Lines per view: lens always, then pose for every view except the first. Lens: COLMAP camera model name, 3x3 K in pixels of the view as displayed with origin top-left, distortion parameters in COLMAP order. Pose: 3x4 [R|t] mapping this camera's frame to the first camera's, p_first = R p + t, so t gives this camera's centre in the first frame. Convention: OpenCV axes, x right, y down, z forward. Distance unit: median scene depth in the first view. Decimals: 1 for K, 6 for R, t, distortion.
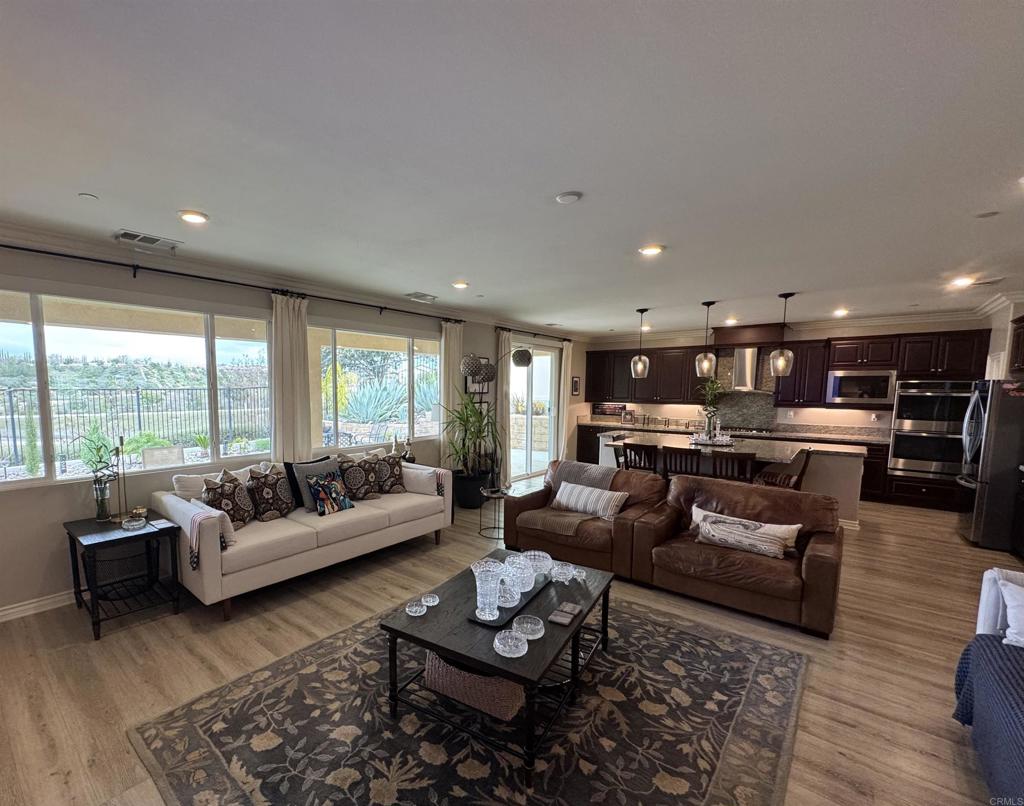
lens RADIAL K [[470.1, 0, 444.1], [0, 470.1, 435.8], [0, 0, 1]] dist [0.000875, -0.001724]
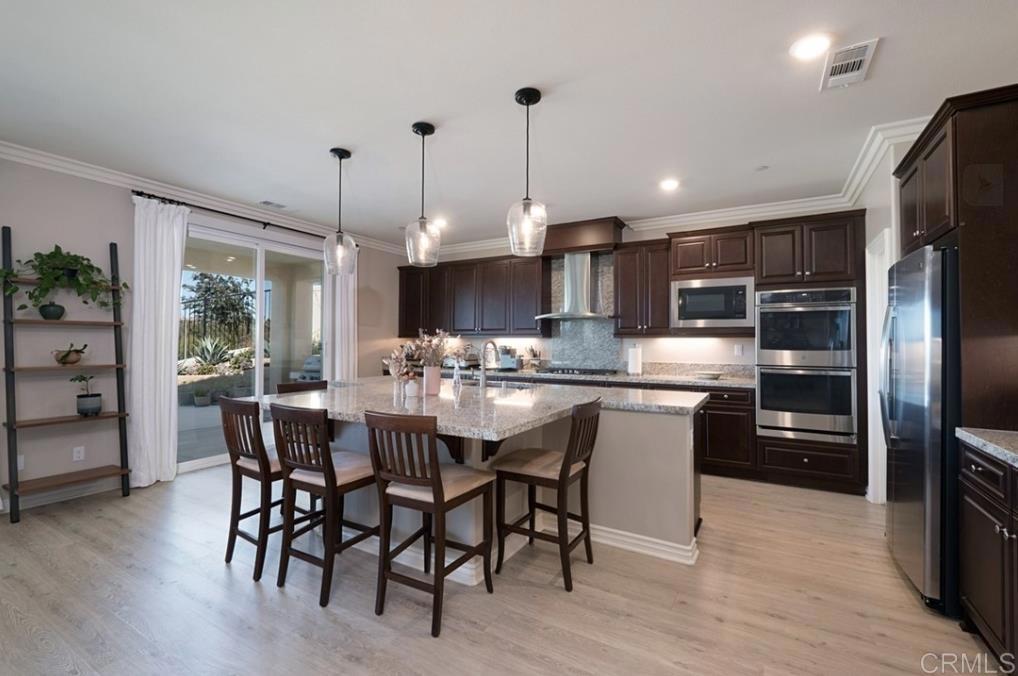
lens RADIAL K [[467.3, 0, 518.1], [0, 467.3, 341.7], [0, 0, 1]] dist [0.002430, -0.000084]
pose [[0.973725, -0.005588, 0.227659, 0.652109], [0.027273, 0.995365, -0.092218, 0.005402], [-0.226089, 0.096004, 0.969364, 0.593403]]
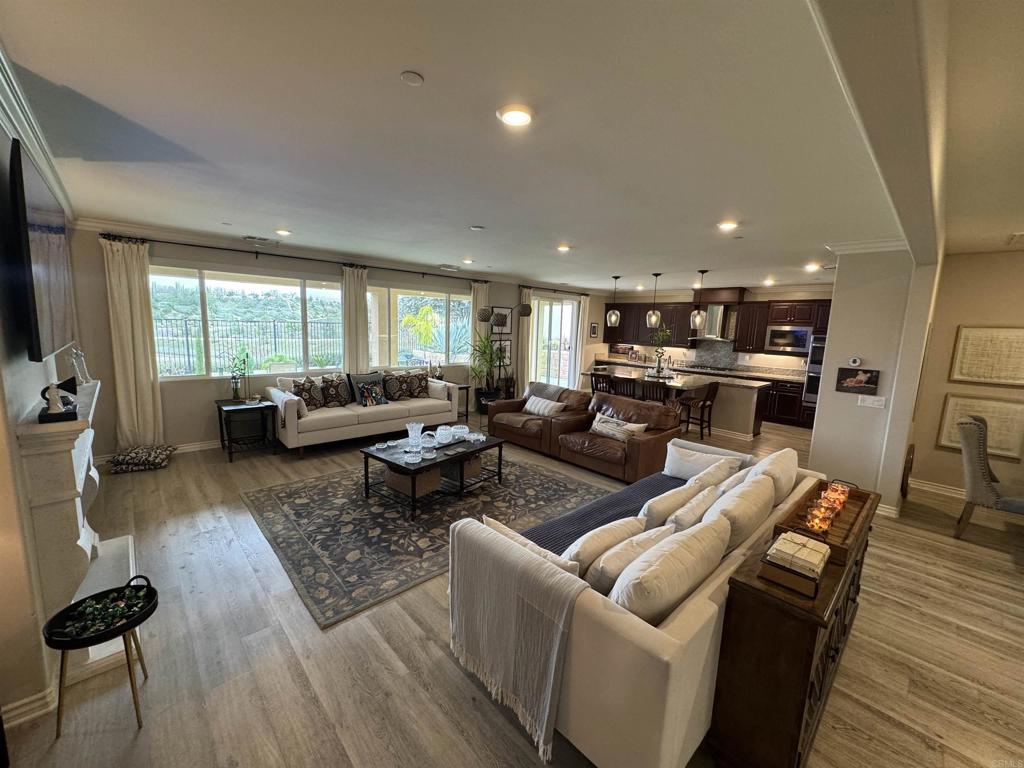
lens RADIAL K [[413.8, 0, 509.3], [0, 413.8, 386.3], [0, 0, 1]] dist [-0.002234, 0.000369]
pose [[0.995894, 0.044274, -0.078963, 0.283364], [-0.040742, 0.998119, 0.045799, 0.010888], [0.080843, -0.042394, 0.995825, -0.313555]]
